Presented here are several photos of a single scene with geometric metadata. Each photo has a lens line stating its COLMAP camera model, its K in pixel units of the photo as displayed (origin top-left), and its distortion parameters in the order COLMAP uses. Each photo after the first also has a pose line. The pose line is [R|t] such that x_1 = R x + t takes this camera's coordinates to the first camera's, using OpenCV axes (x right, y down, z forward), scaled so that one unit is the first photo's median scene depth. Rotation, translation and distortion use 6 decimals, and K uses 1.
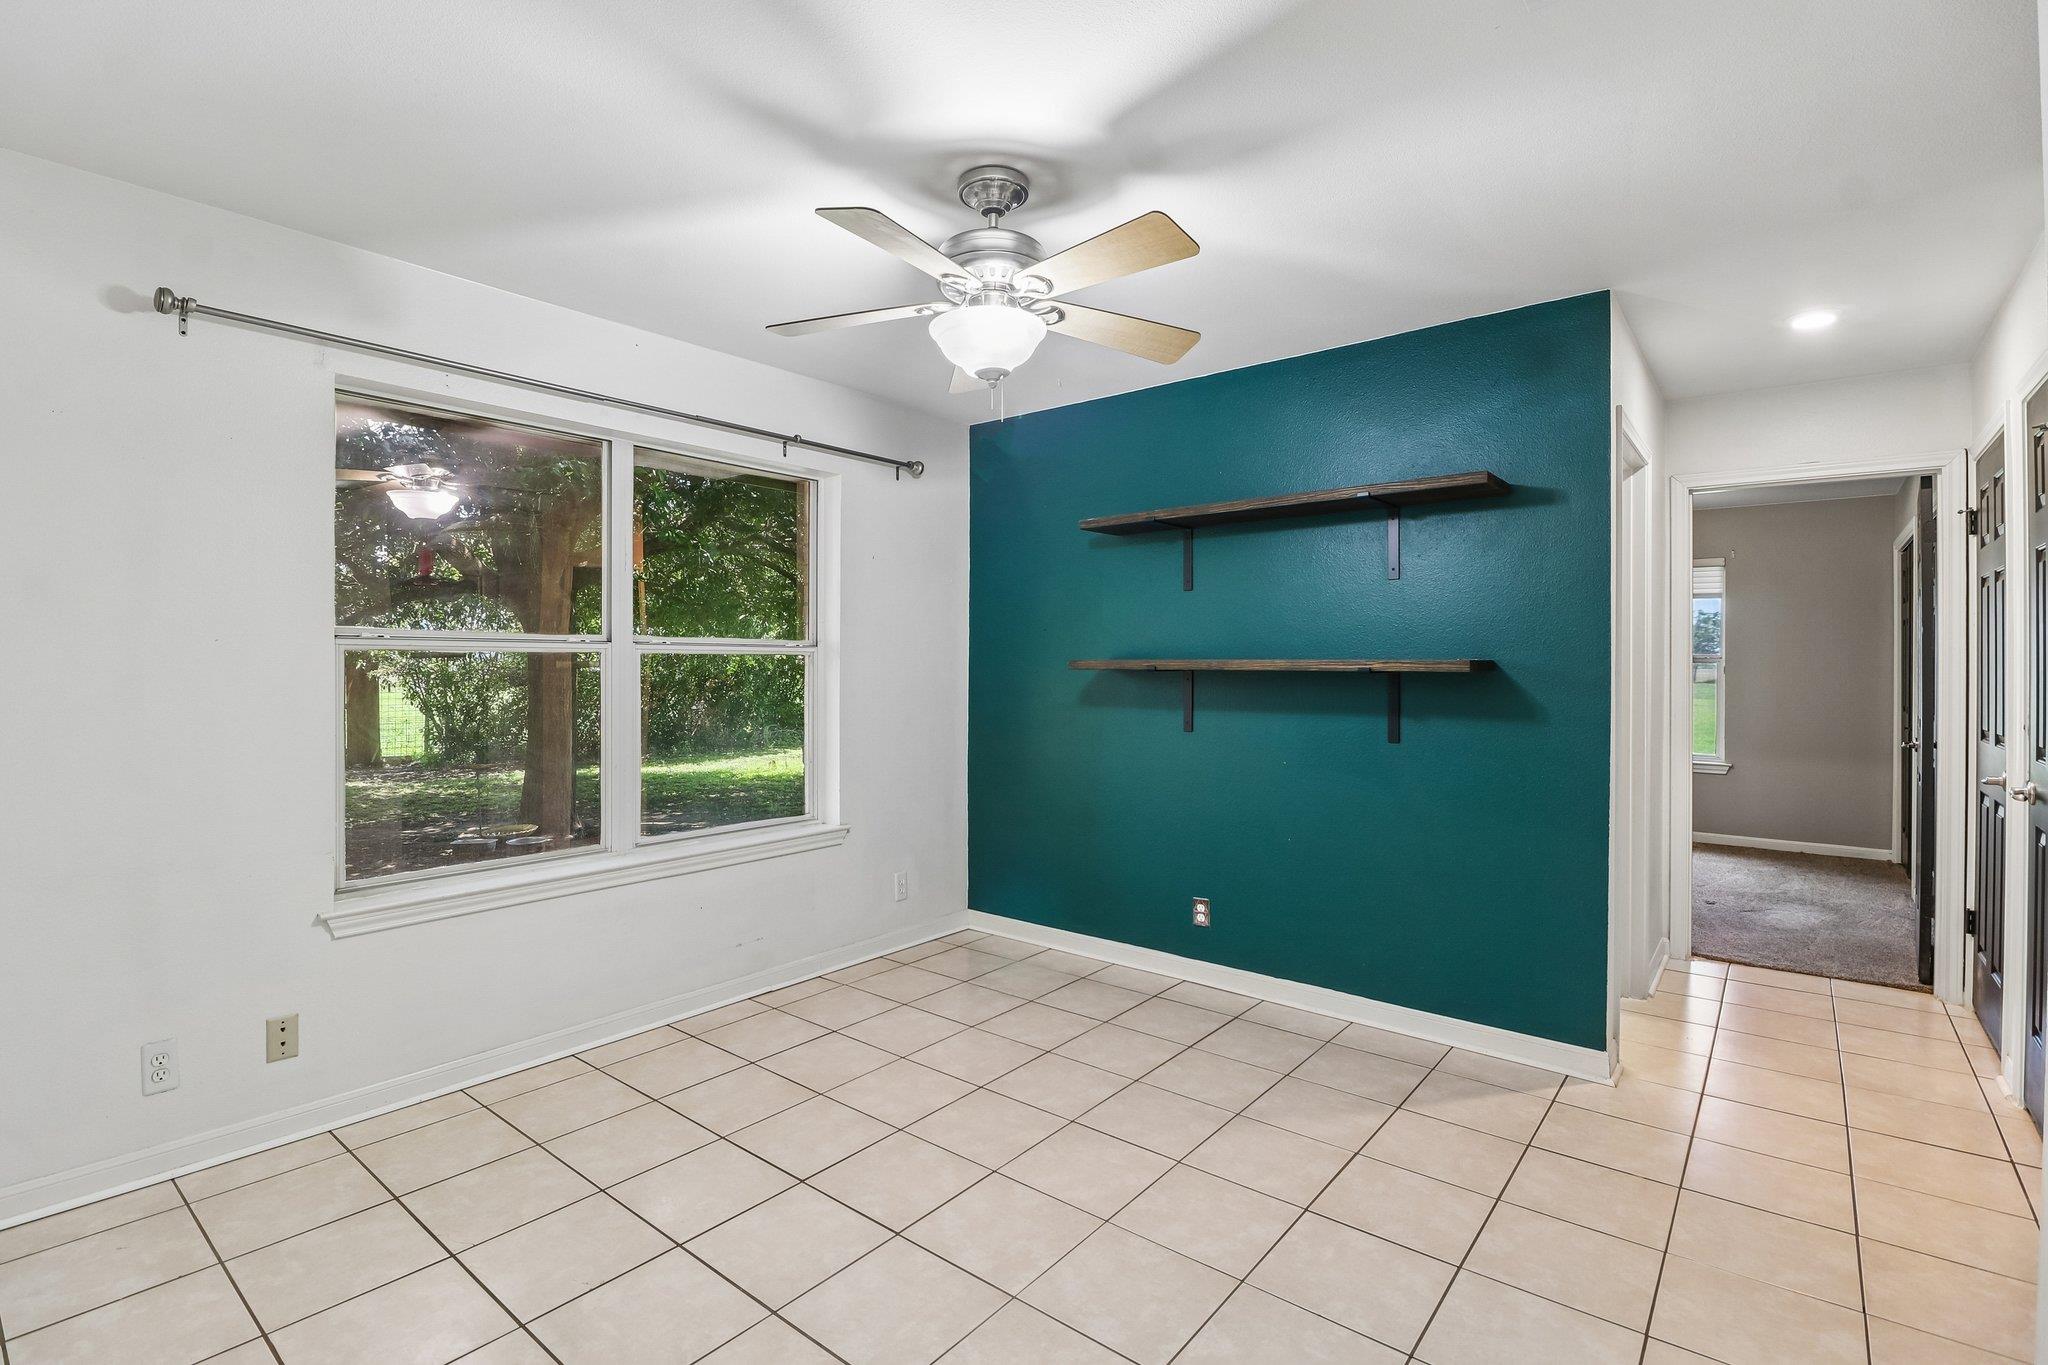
lens RADIAL K [[948.1, 0, 1009.4], [0, 948.1, 671.8], [0, 0, 1]] dist [-0.005784, -0.007559]
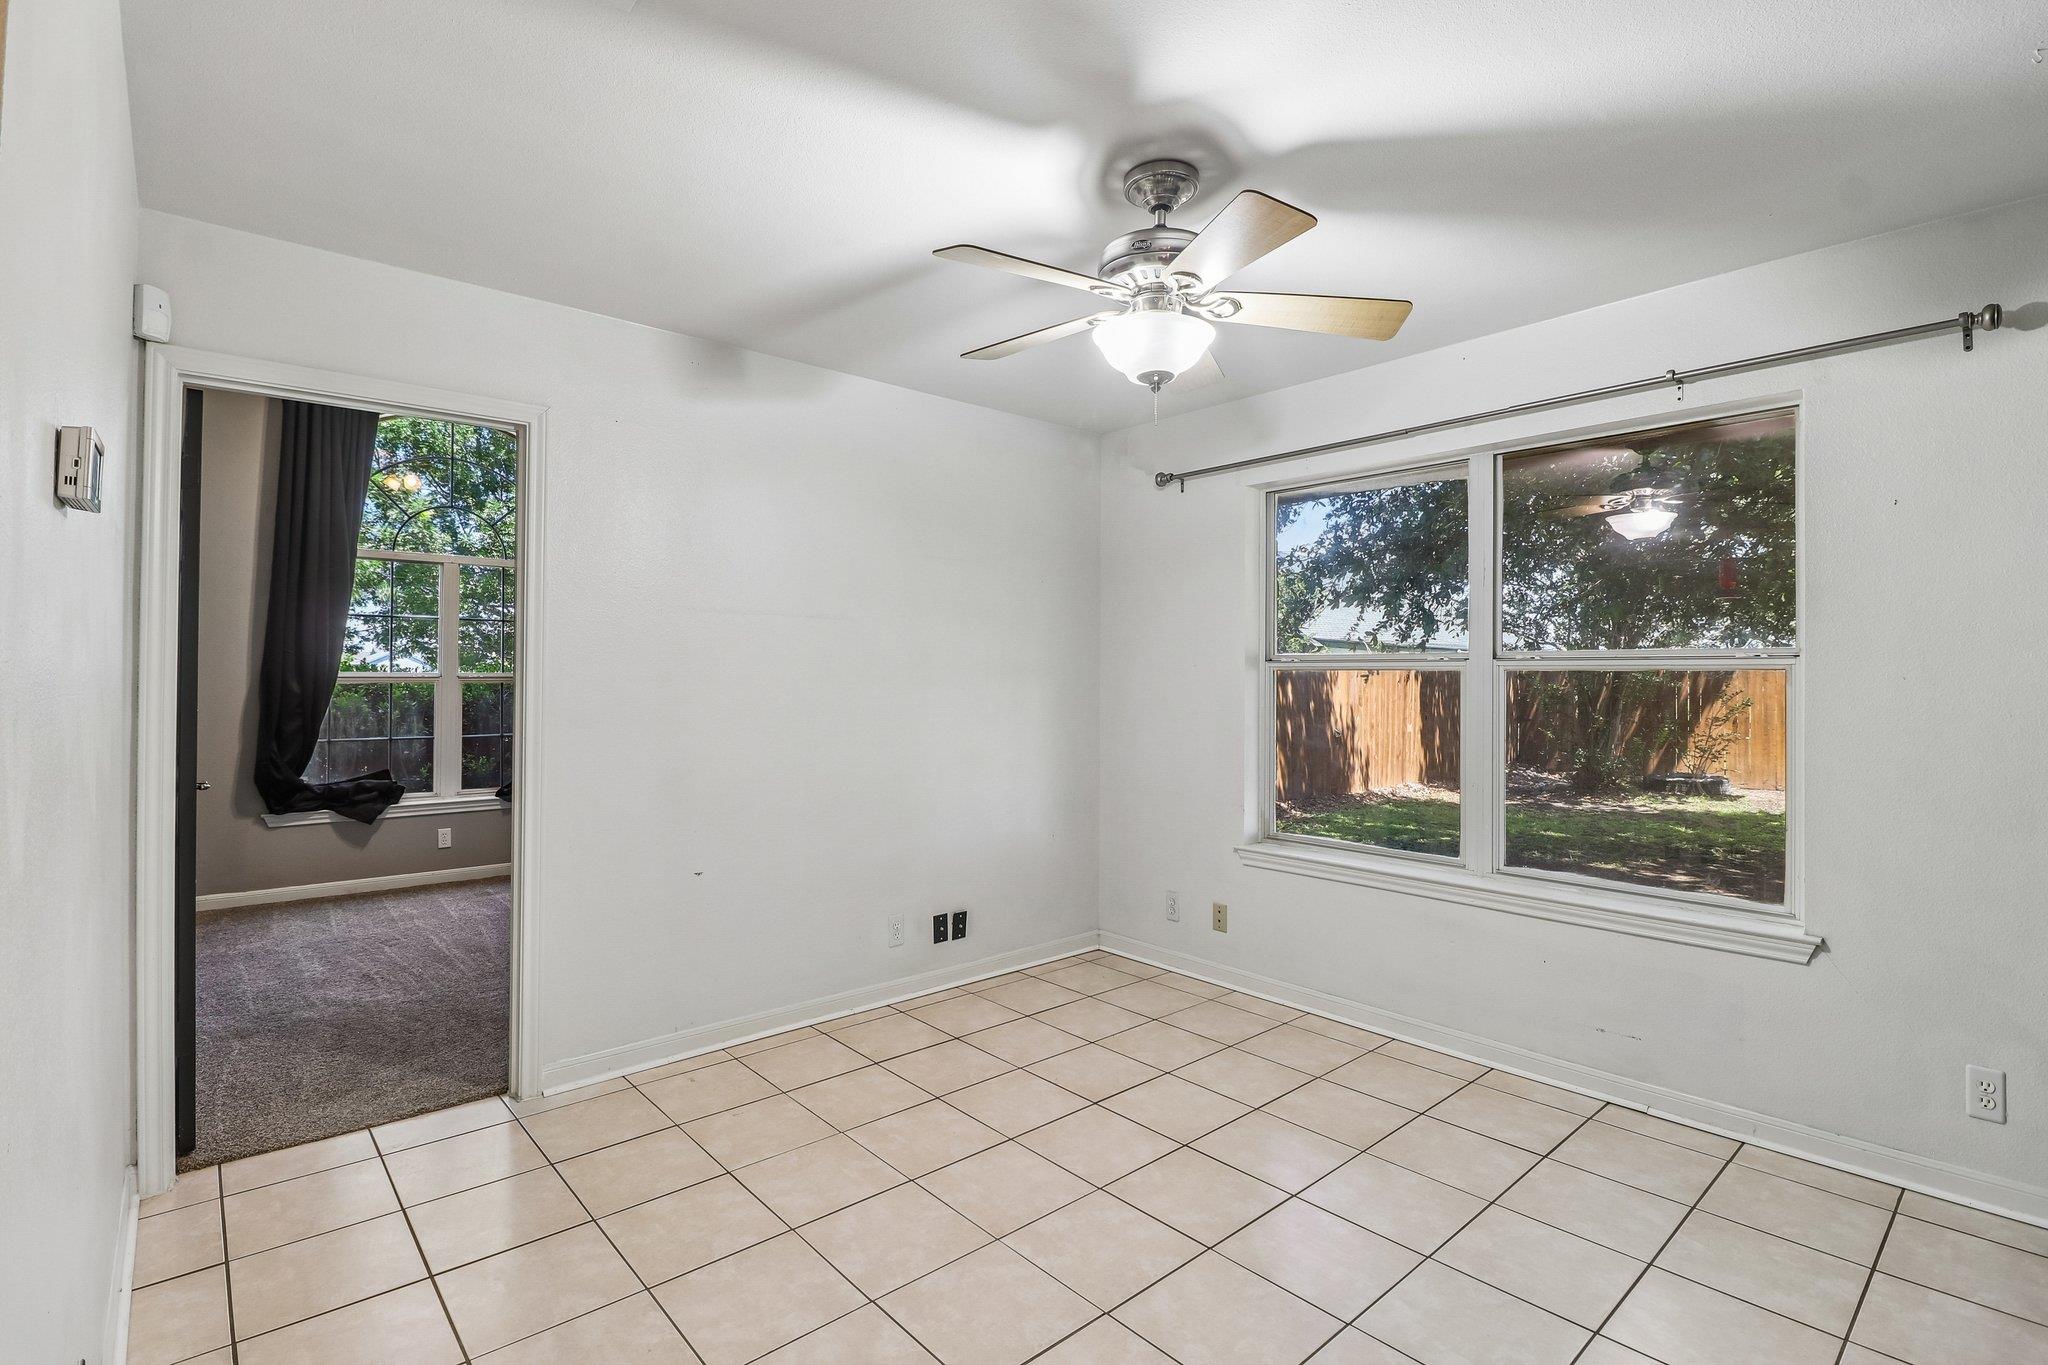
lens RADIAL K [[948.1, 0, 1008.1], [0, 948.1, 675.1], [0, 0, 1]] dist [-0.005784, -0.007559]
pose [[-0.161961, -0.007016, -0.986772, 0.734382], [-0.015288, 0.999873, -0.004600, -0.003053], [0.986679, 0.014341, -0.162047, 0.777470]]
